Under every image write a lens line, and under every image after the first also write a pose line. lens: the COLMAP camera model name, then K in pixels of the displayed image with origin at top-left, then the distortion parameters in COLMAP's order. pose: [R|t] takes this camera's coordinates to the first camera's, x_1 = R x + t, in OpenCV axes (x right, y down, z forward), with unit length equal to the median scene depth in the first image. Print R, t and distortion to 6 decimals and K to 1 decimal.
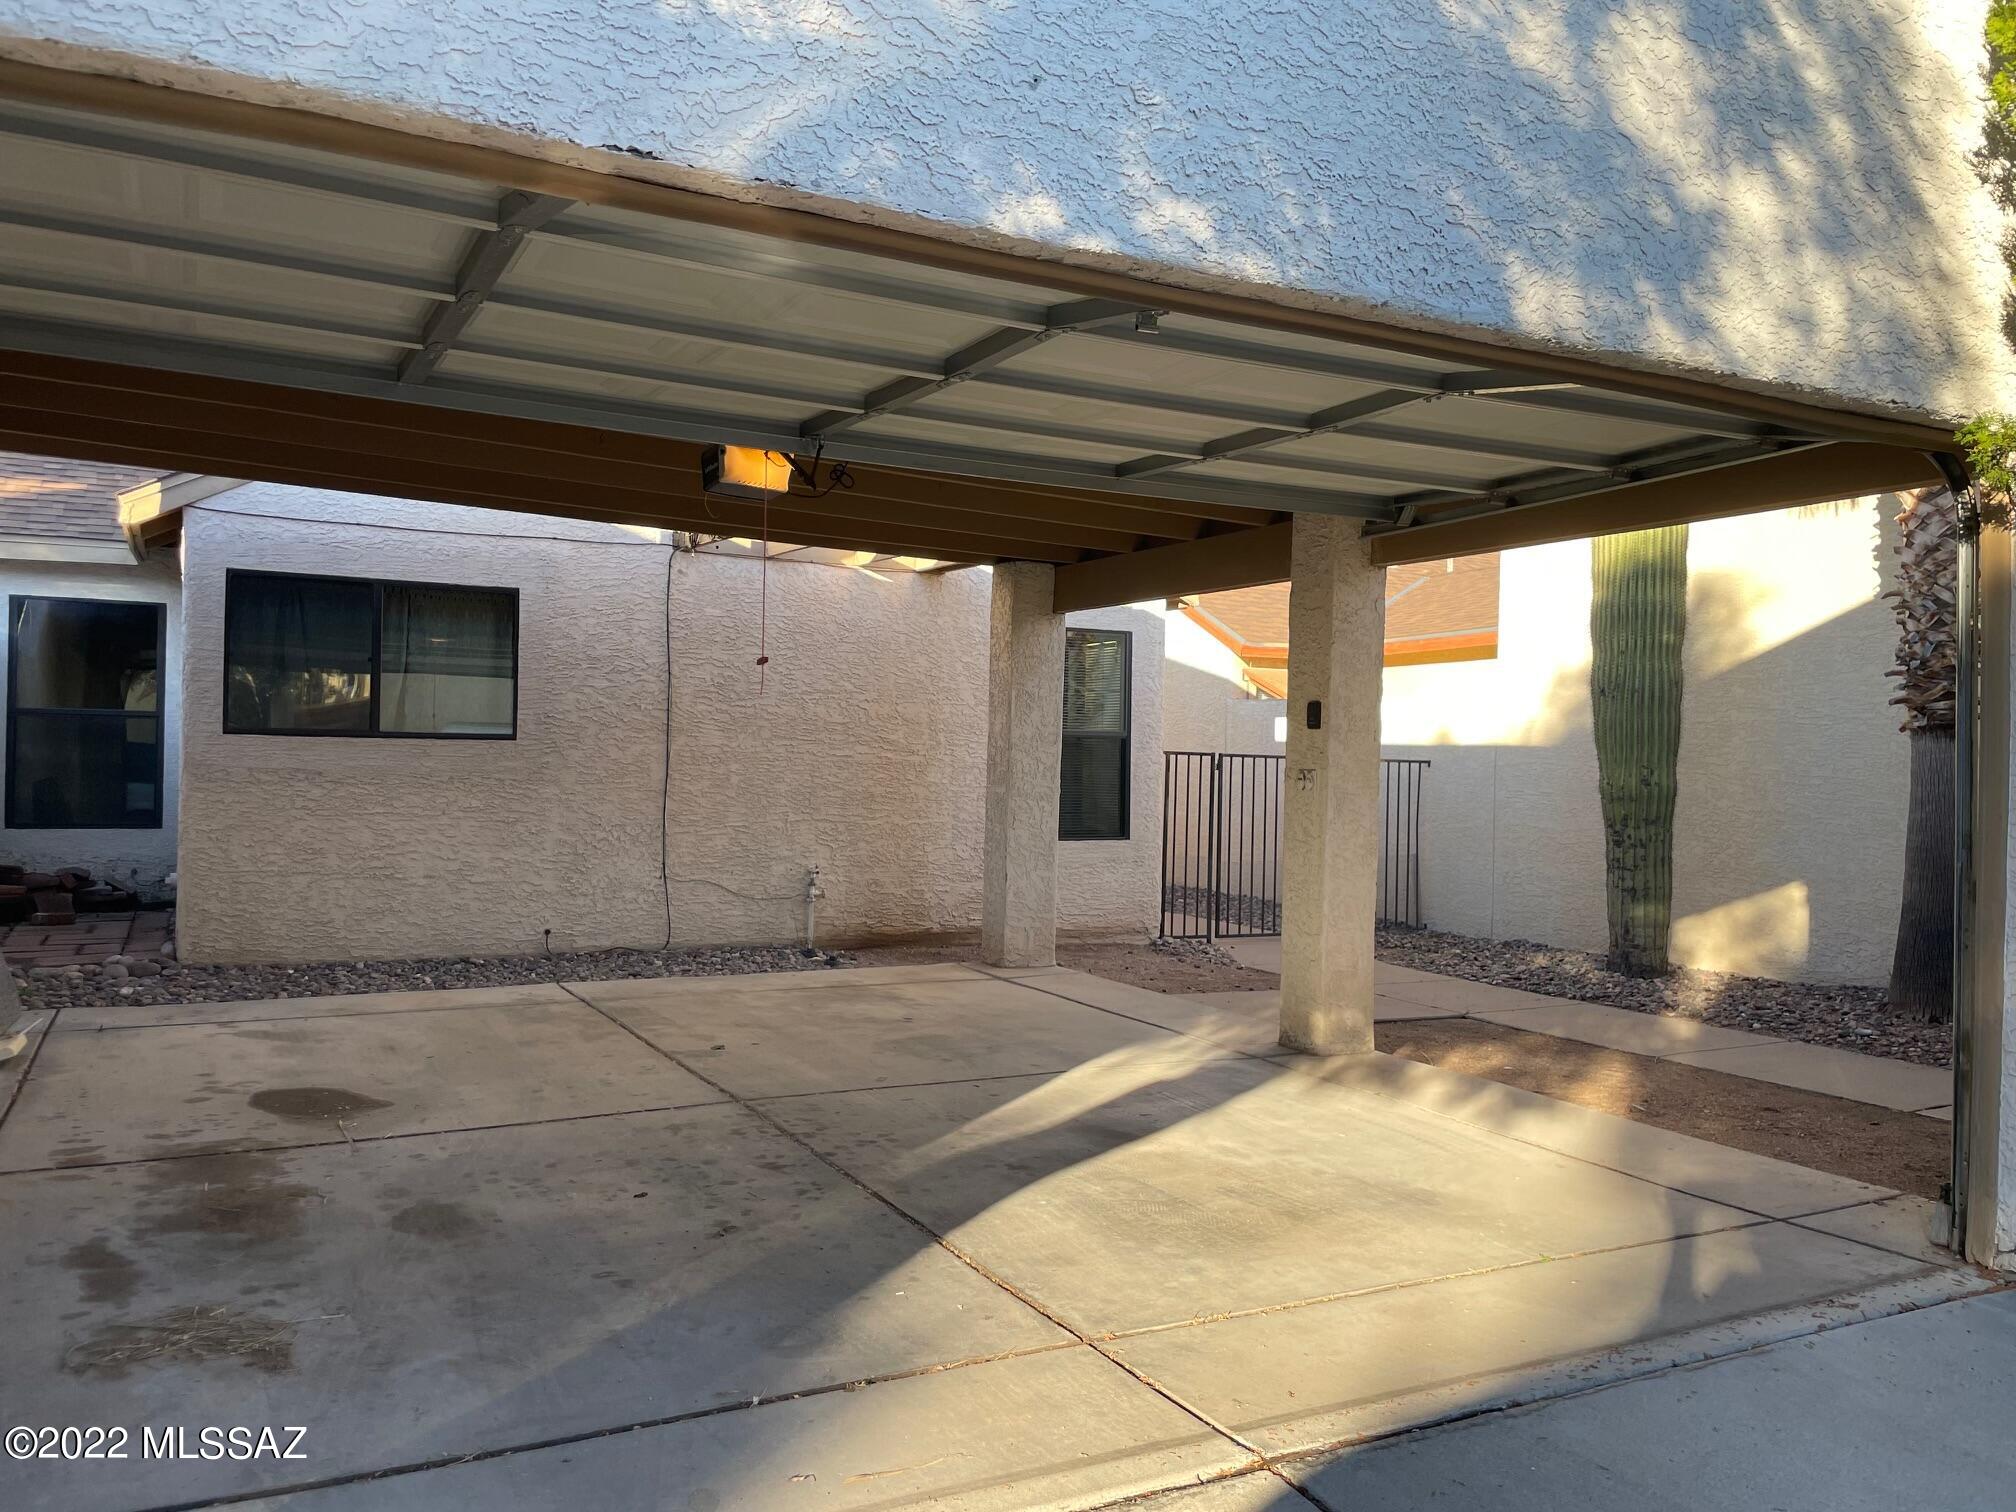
lens RADIAL K [[1527.1, 0, 1006.8], [0, 1527.1, 759.5], [0, 0, 1]] dist [0.037611, -0.008246]
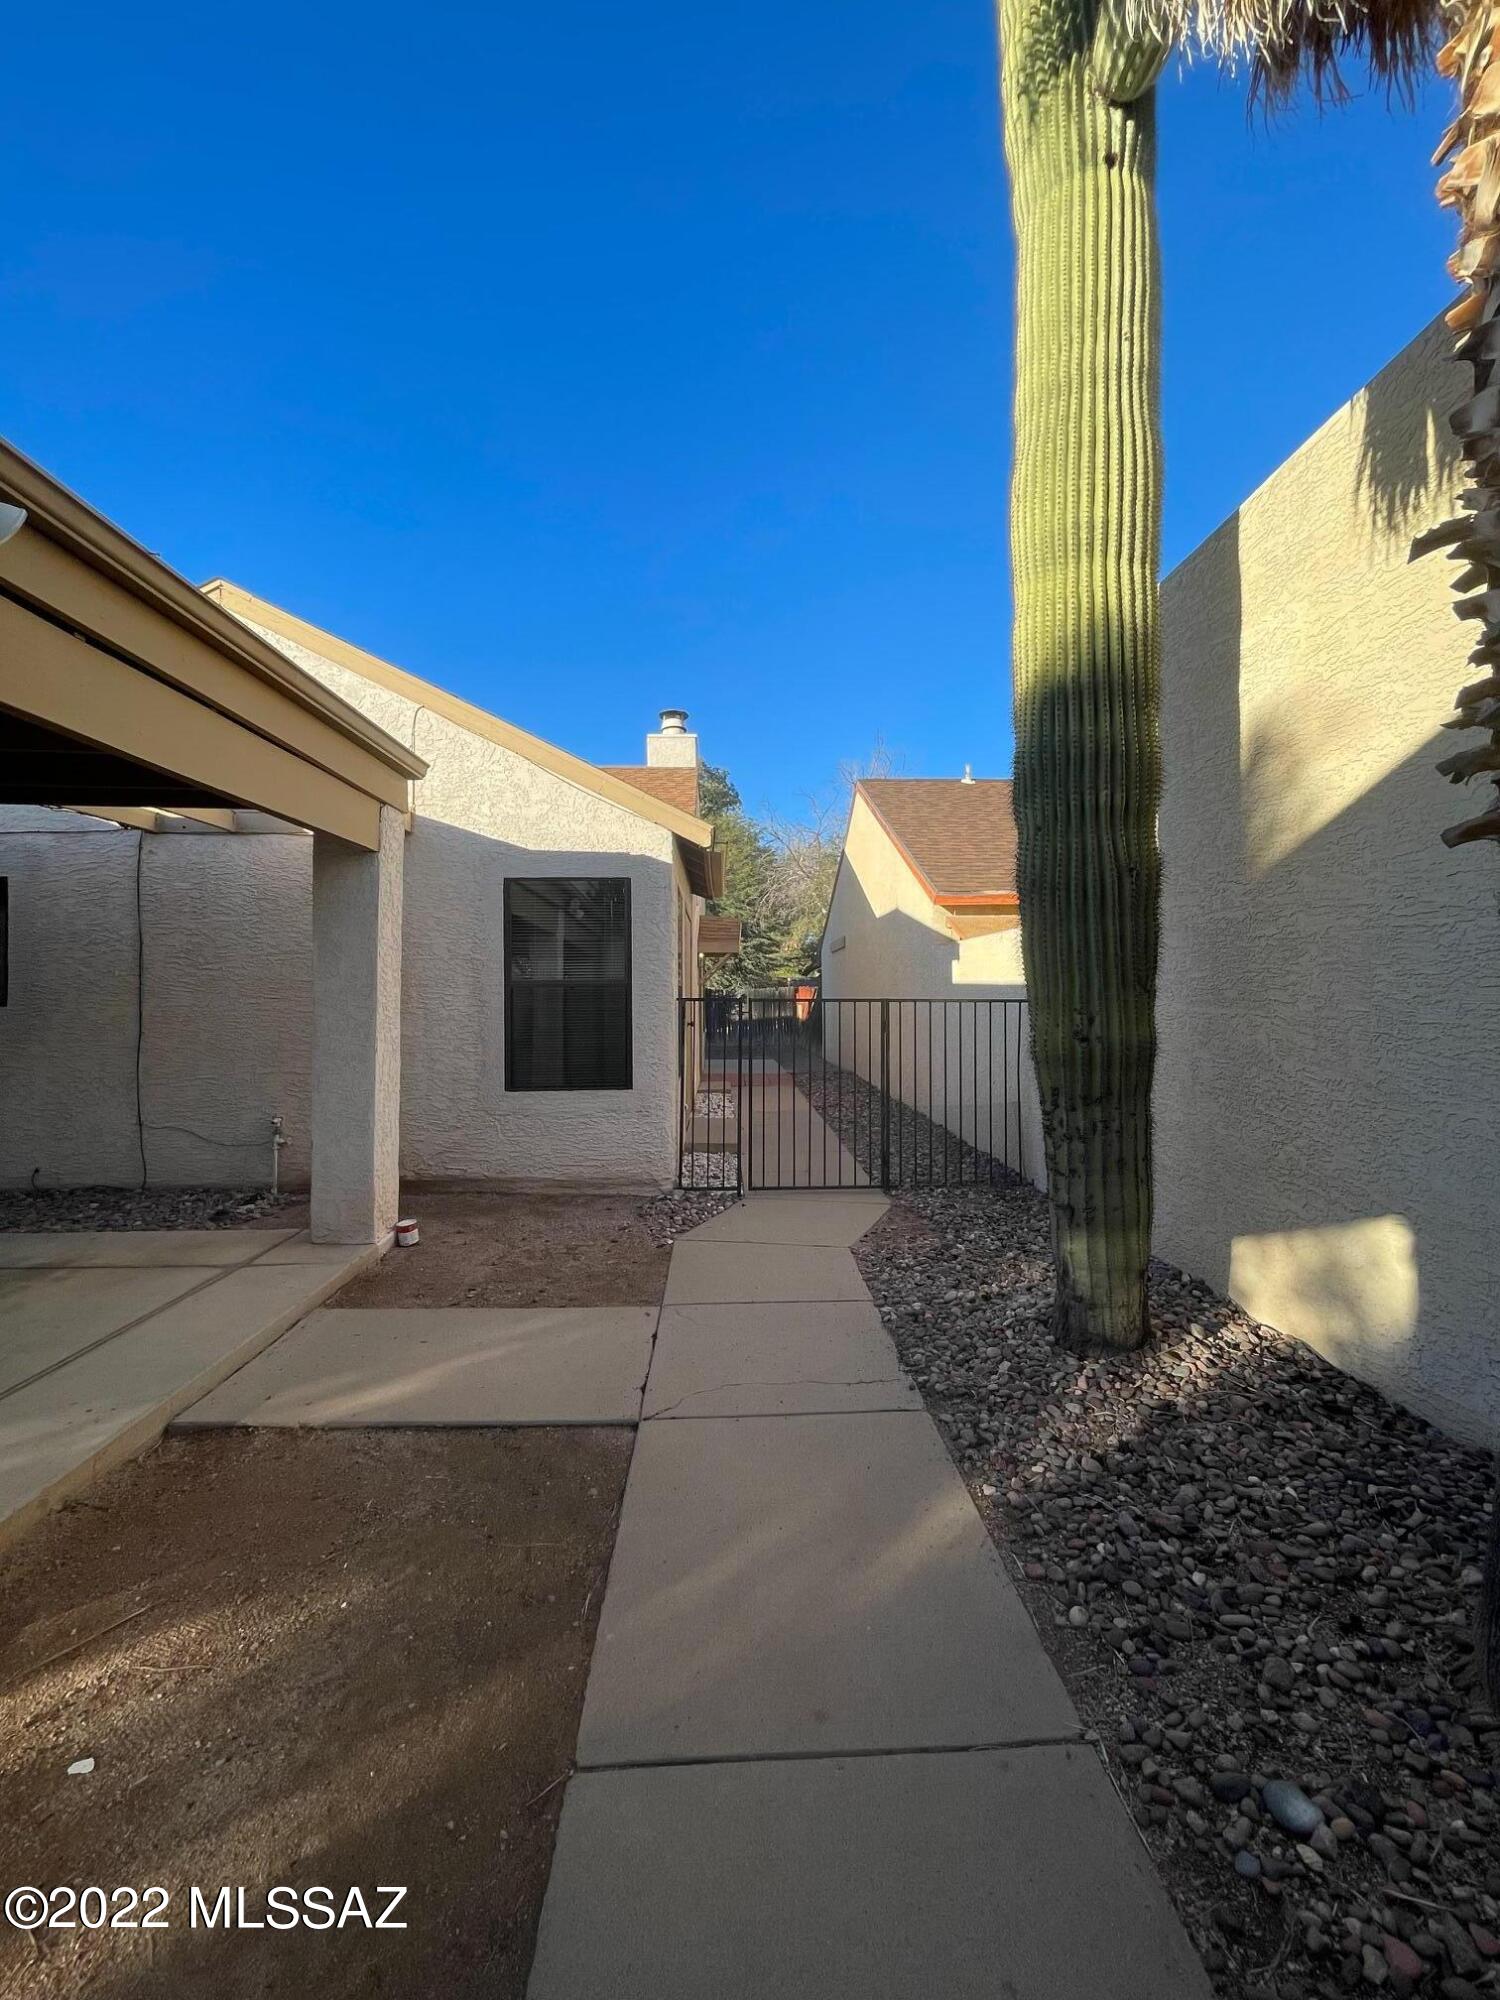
lens RADIAL K [[812.4, 0, 762.4], [0, 812.4, 971.2], [0, 0, 1]] dist [-0.001648, 0.000053]
pose [[0.903541, -0.037017, -0.426900, 0.437865], [0.023507, 0.999043, -0.036876, -0.002406], [0.427857, 0.023284, 0.903547, 0.642950]]
